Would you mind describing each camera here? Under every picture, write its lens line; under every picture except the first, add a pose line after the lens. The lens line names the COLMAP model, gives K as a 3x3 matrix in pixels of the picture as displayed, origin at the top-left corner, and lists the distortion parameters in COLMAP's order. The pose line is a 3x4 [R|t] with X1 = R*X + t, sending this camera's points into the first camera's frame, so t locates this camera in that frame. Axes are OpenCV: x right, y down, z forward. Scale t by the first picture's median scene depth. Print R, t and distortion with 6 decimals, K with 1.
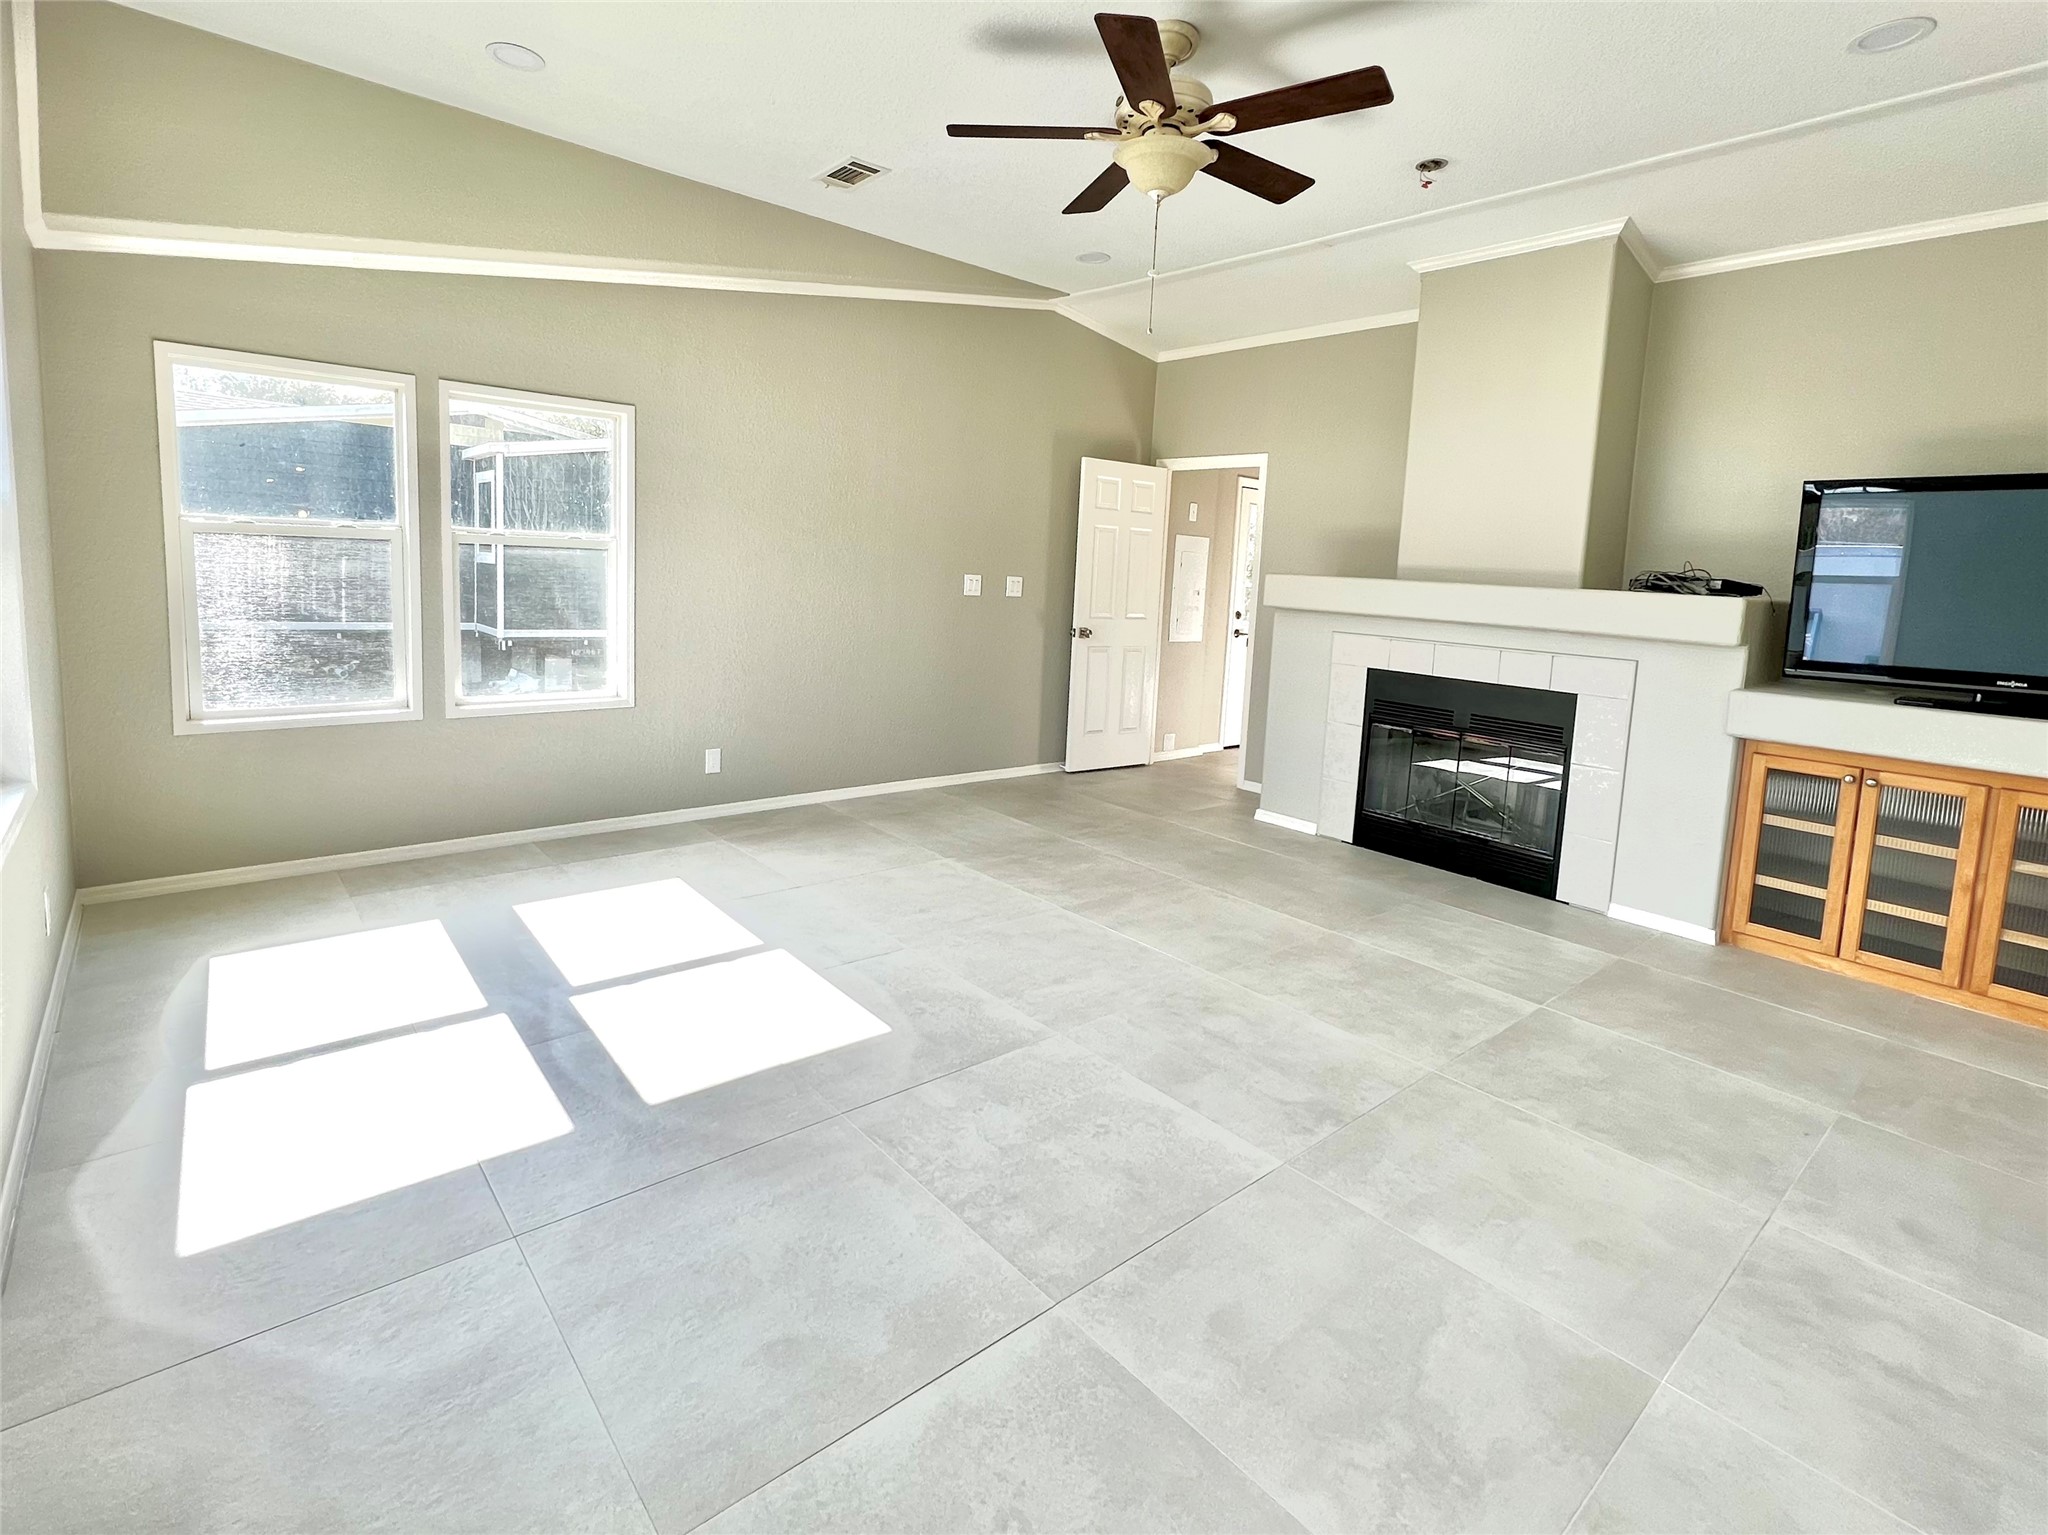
lens RADIAL K [[922.2, 0, 976.4], [0, 922.2, 656.4], [0, 0, 1]] dist [0.000319, 0.000249]
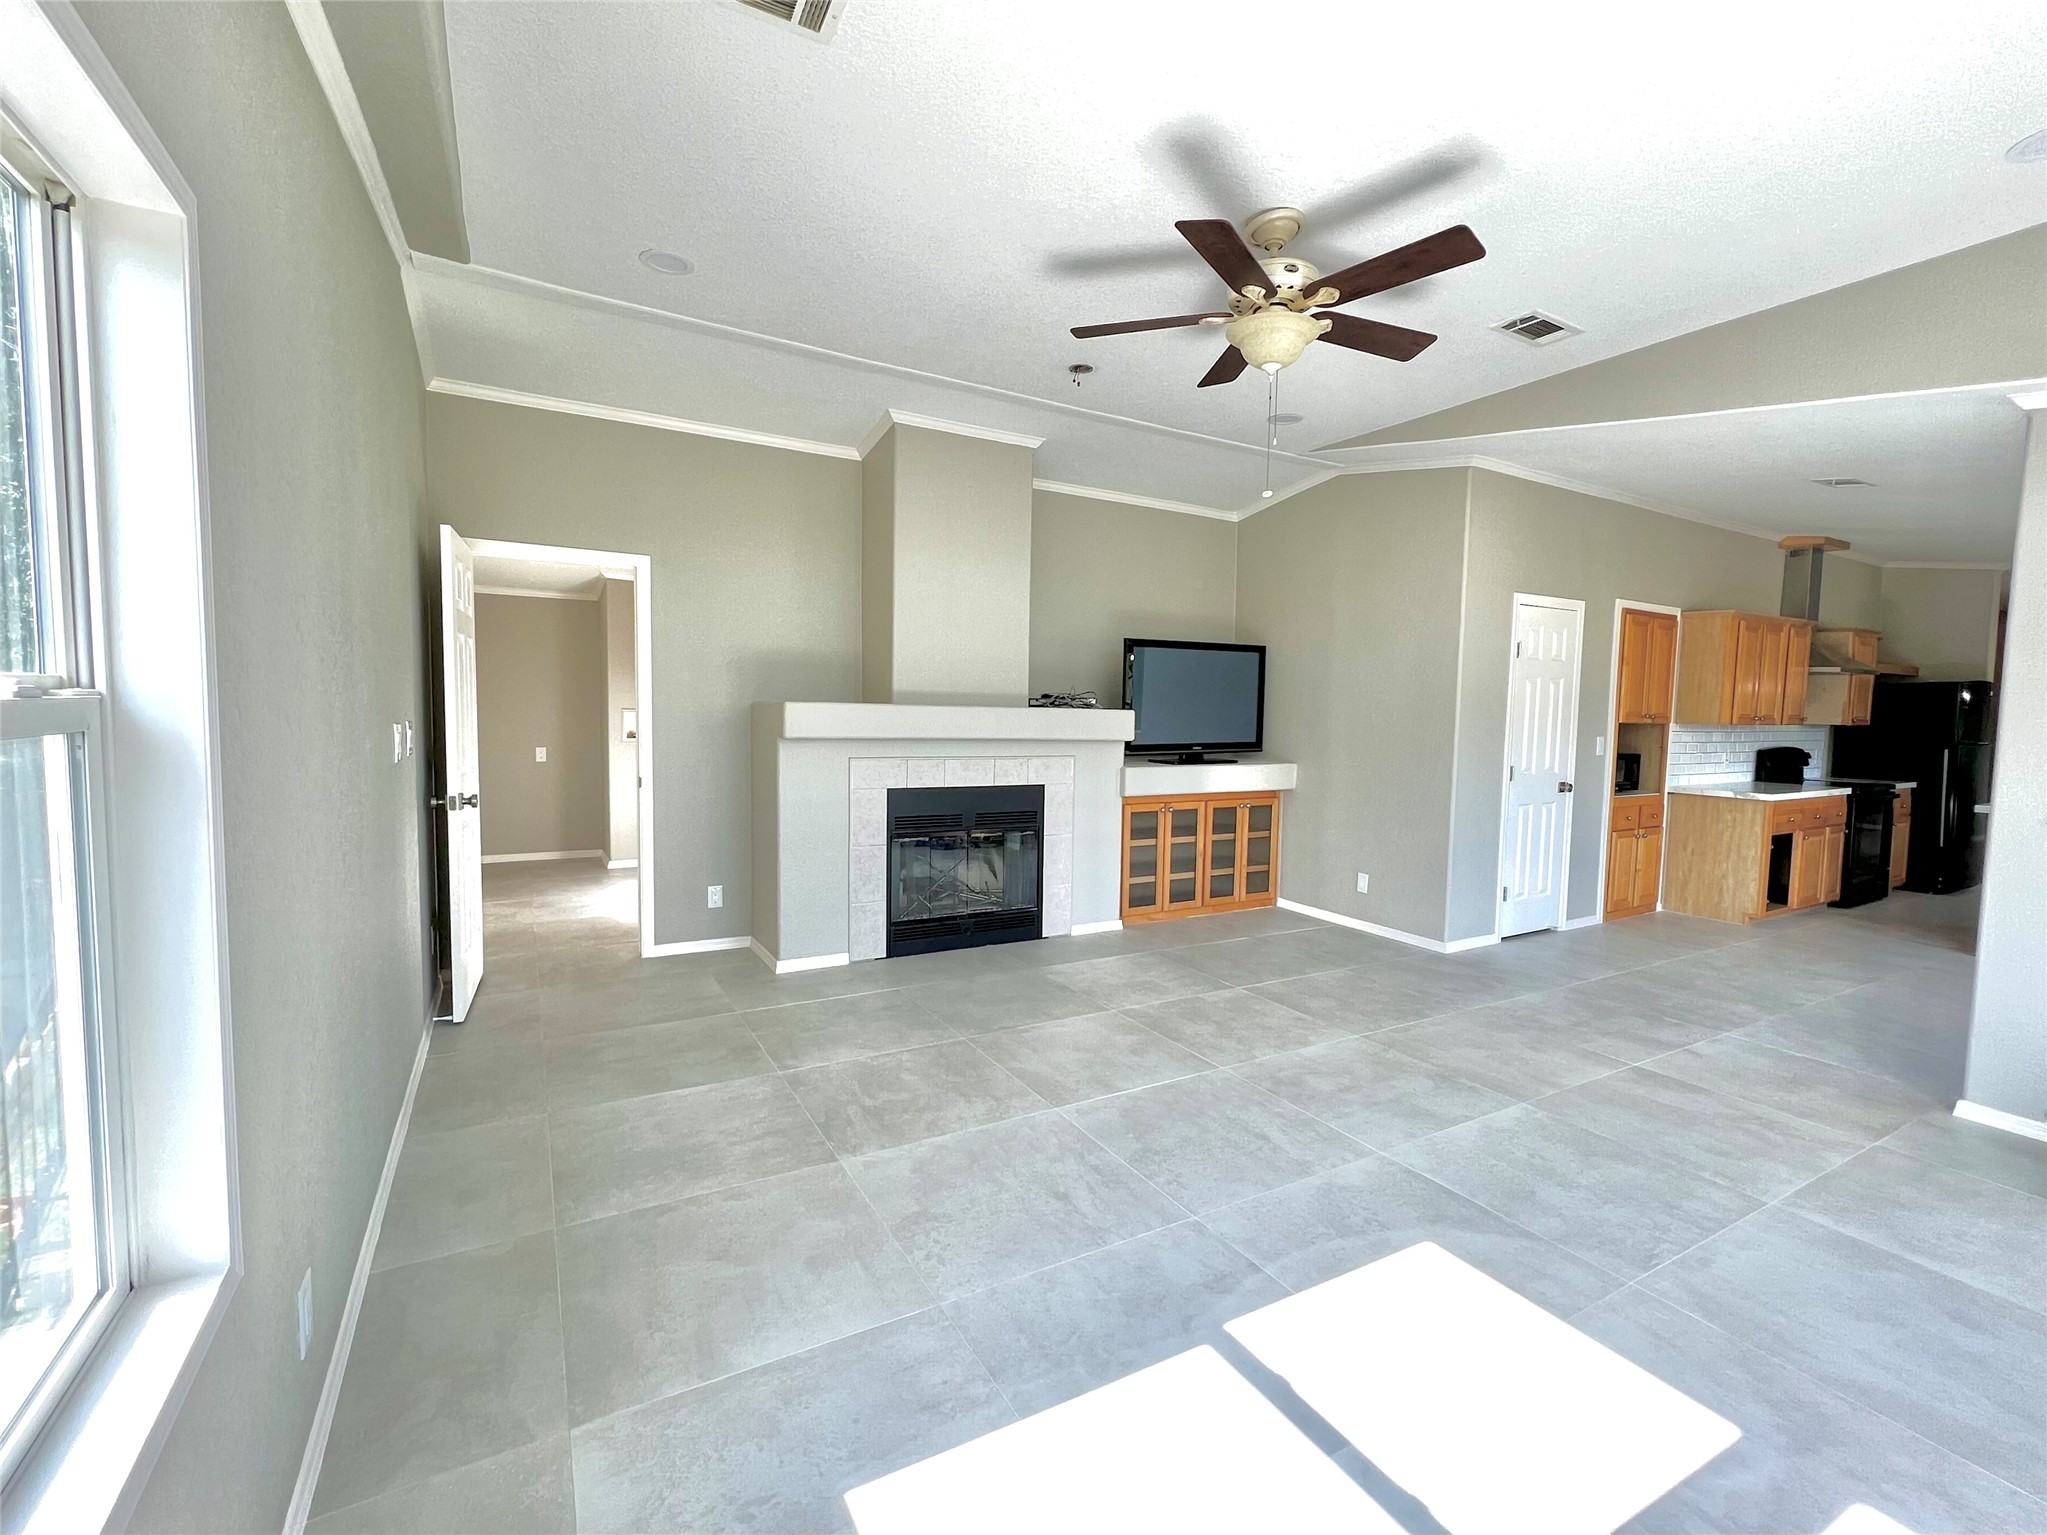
lens RADIAL K [[887.8, 0, 1023.5], [0, 887.8, 767.5], [0, 0, 1]] dist [-0.000432, -0.000040]
pose [[0.193921, -0.113737, 0.974402, -0.736317], [0.087620, 0.991295, 0.098271, -0.136150], [-0.977096, 0.066320, 0.202198, 0.902356]]
